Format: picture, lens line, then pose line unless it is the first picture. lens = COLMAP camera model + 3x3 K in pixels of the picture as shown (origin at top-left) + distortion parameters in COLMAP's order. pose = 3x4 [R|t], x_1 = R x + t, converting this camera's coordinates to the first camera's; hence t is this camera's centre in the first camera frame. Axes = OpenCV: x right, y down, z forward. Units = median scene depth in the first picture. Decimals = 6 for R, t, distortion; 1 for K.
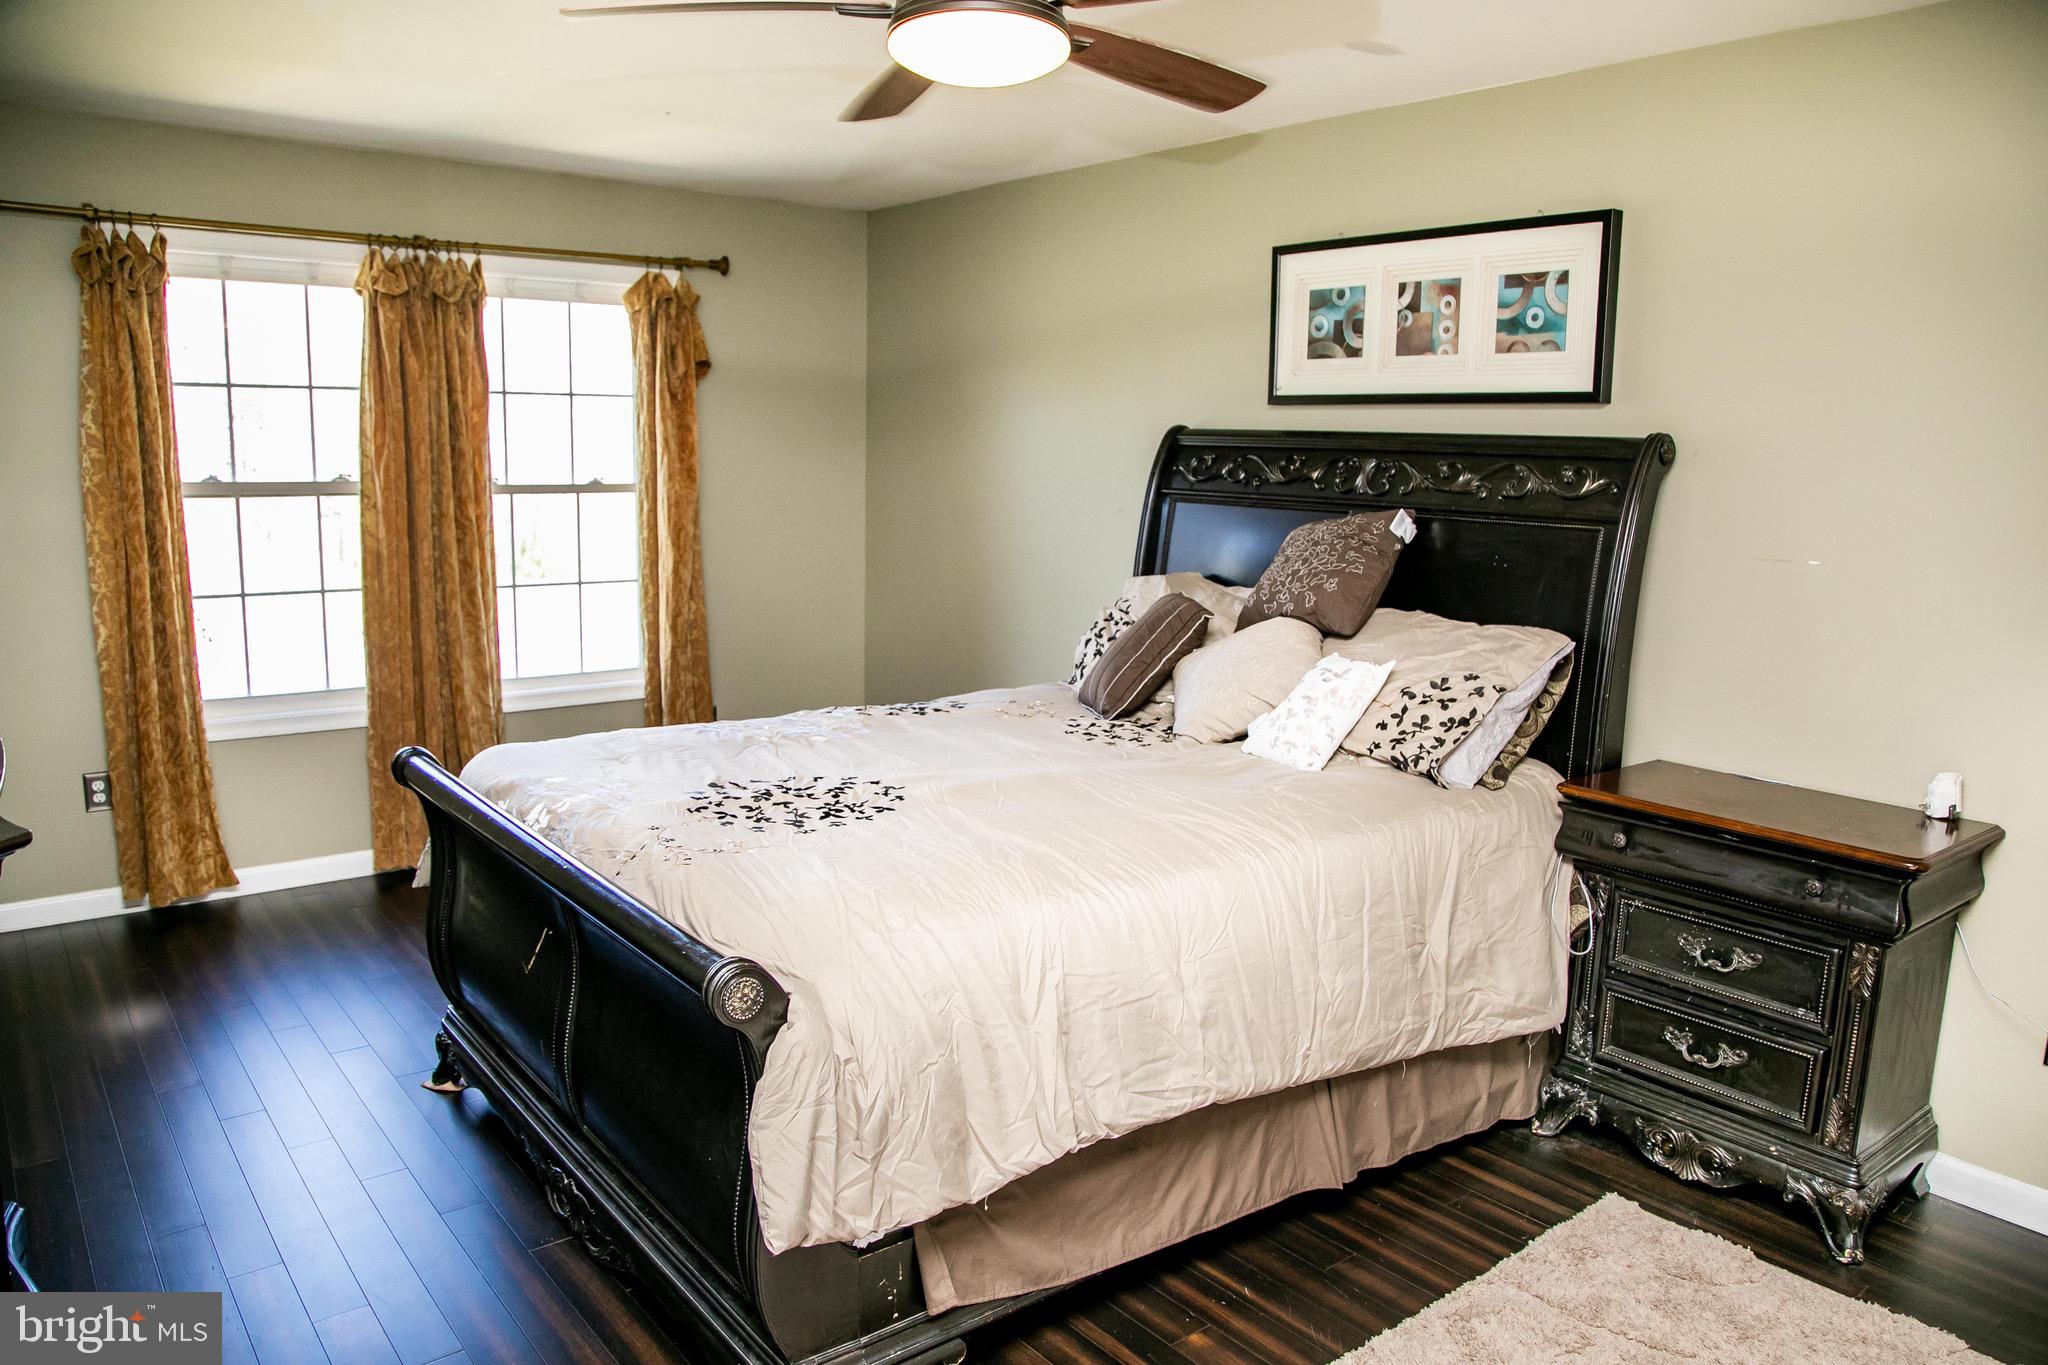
lens RADIAL K [[1423.7, 0, 1024.2], [0, 1423.7, 689.6], [0, 0, 1]] dist [-0.093656, 0.002584]
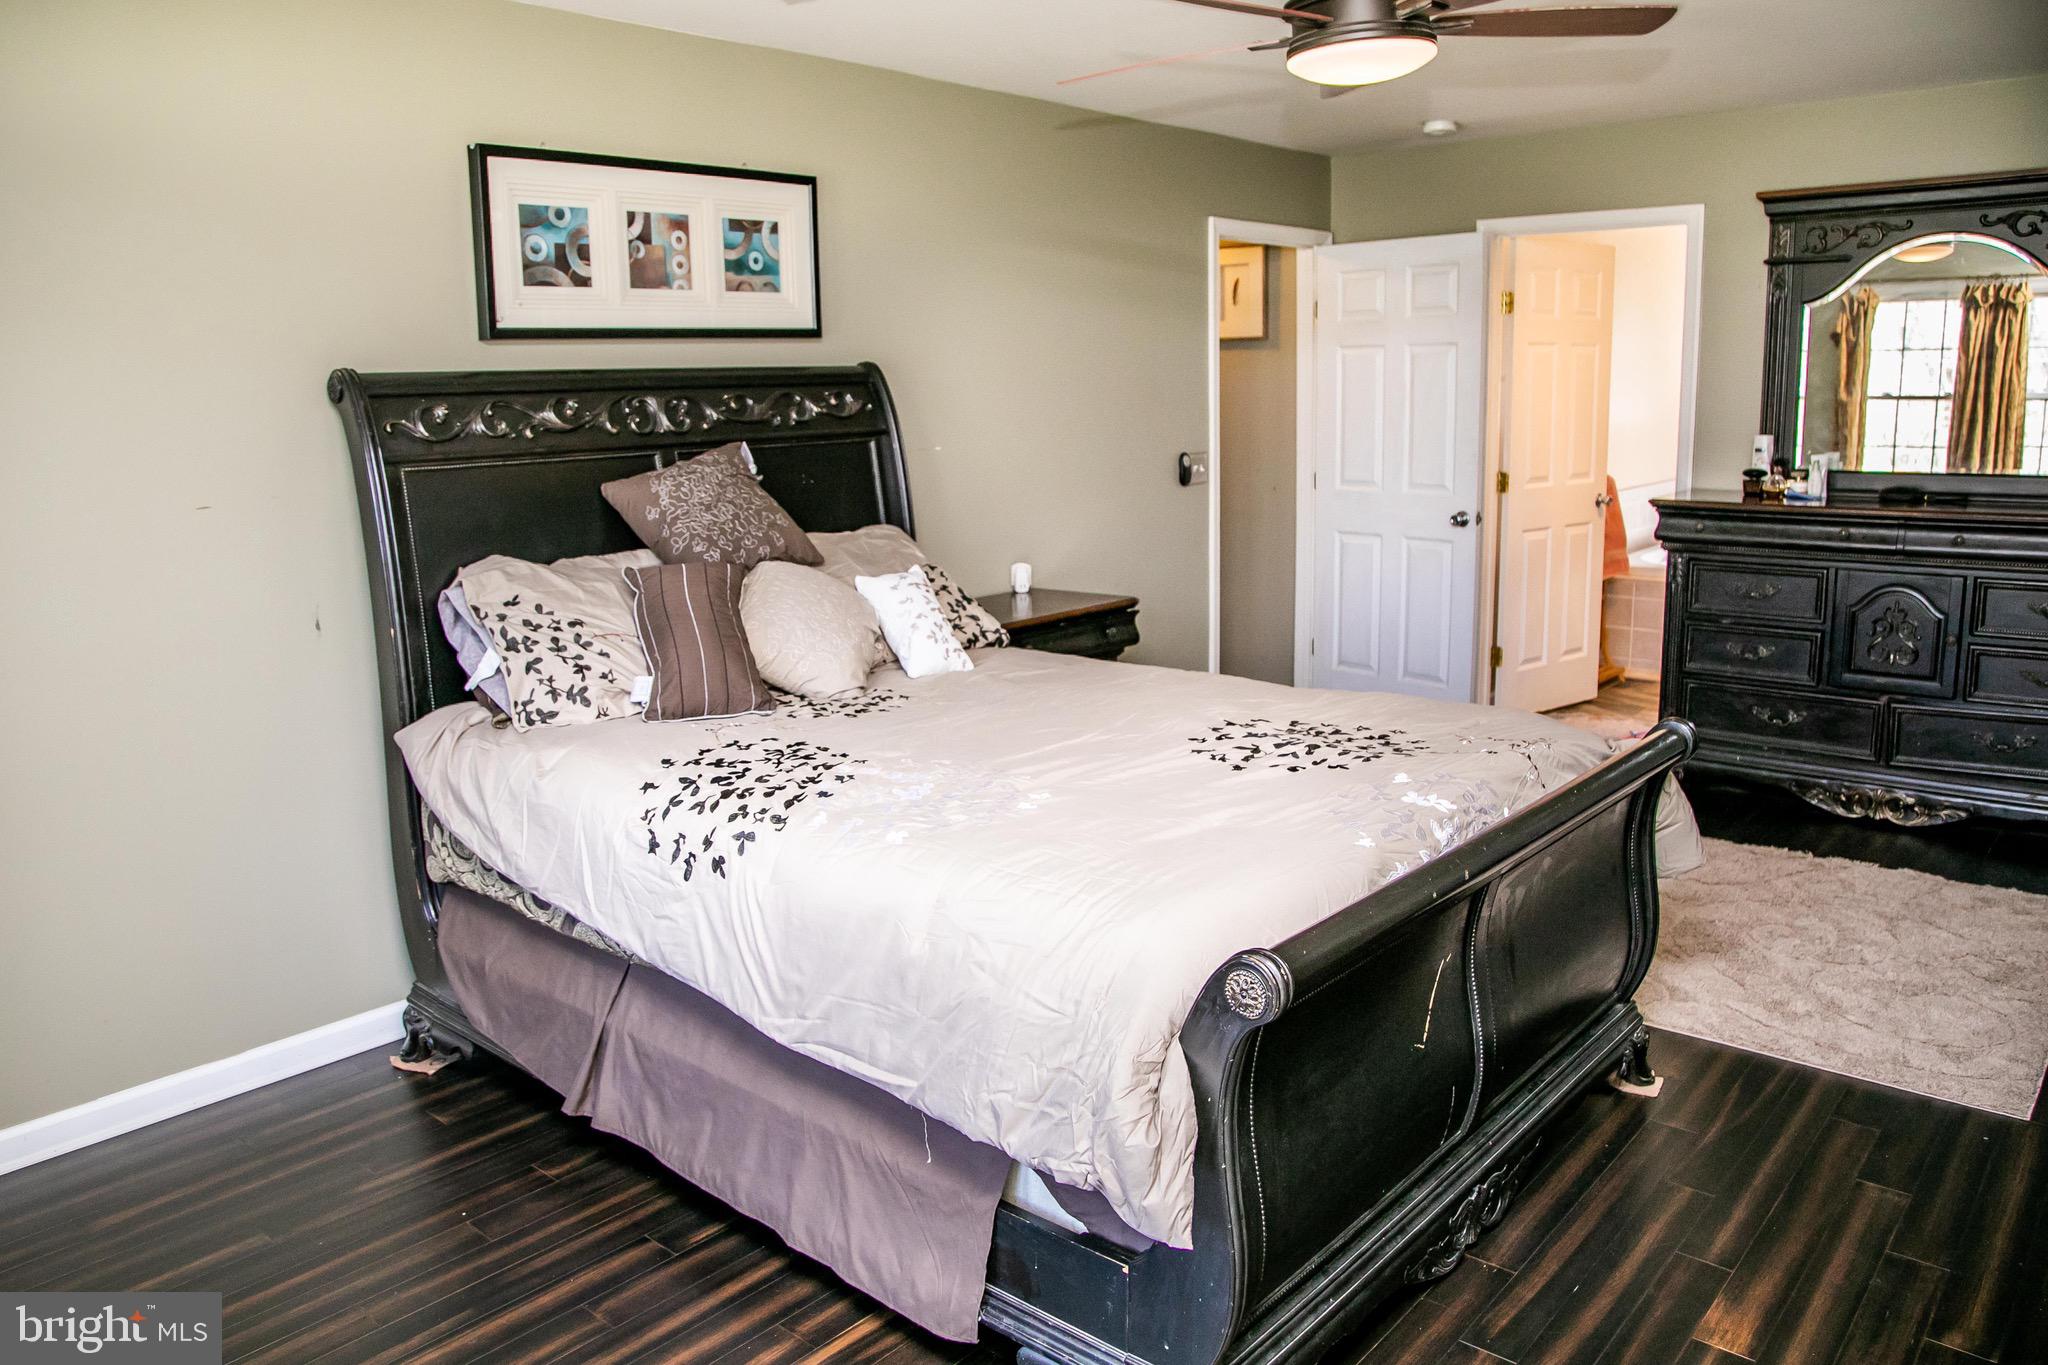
lens RADIAL K [[1423.7, 0, 1025.0], [0, 1423.7, 679.3], [0, 0, 1]] dist [-0.093656, 0.002584]
pose [[-0.169639, -0.218462, 0.960987, -0.768819], [0.185051, 0.950715, 0.248793, -0.176316], [-0.967977, 0.220036, -0.120852, 0.936221]]
